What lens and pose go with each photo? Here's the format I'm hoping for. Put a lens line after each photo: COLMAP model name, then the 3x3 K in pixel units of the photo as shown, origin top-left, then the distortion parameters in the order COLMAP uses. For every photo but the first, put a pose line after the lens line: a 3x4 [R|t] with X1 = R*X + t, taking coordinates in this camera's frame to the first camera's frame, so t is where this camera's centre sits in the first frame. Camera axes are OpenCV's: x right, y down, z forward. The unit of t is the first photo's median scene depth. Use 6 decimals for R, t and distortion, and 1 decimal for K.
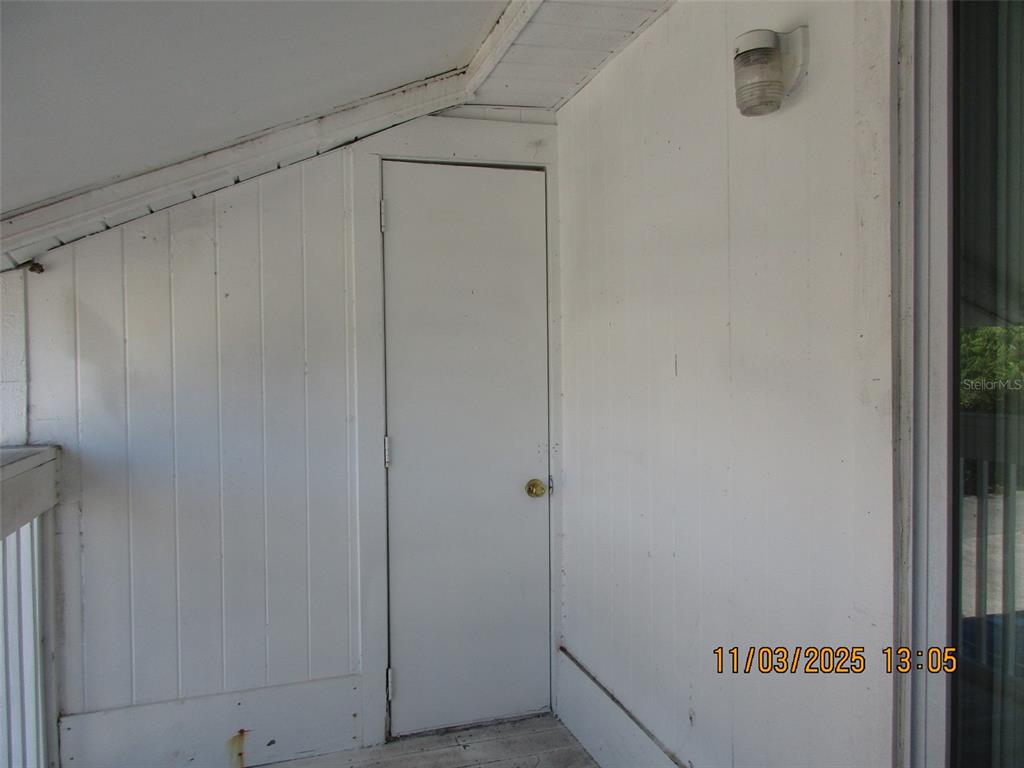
lens RADIAL K [[762.7, 0, 513.9], [0, 762.7, 381.7], [0, 0, 1]] dist [0.011722, 0.000842]
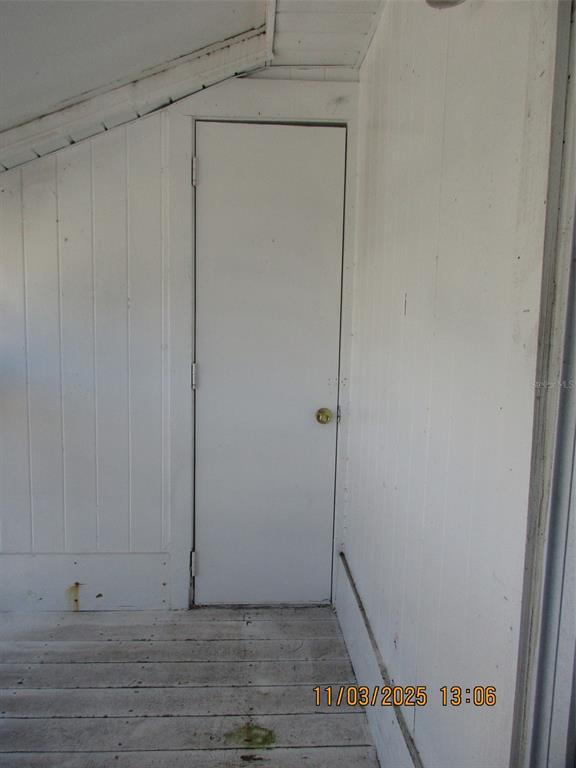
lens RADIAL K [[572.1, 0, 286.2], [0, 572.1, 384.6], [0, 0, 1]] dist [0.011722, 0.000842]
pose [[0.967725, 0.064275, -0.243674, 0.191998], [-0.041911, 0.994510, 0.095879, 0.013830], [0.248498, -0.082572, 0.965106, 0.172892]]
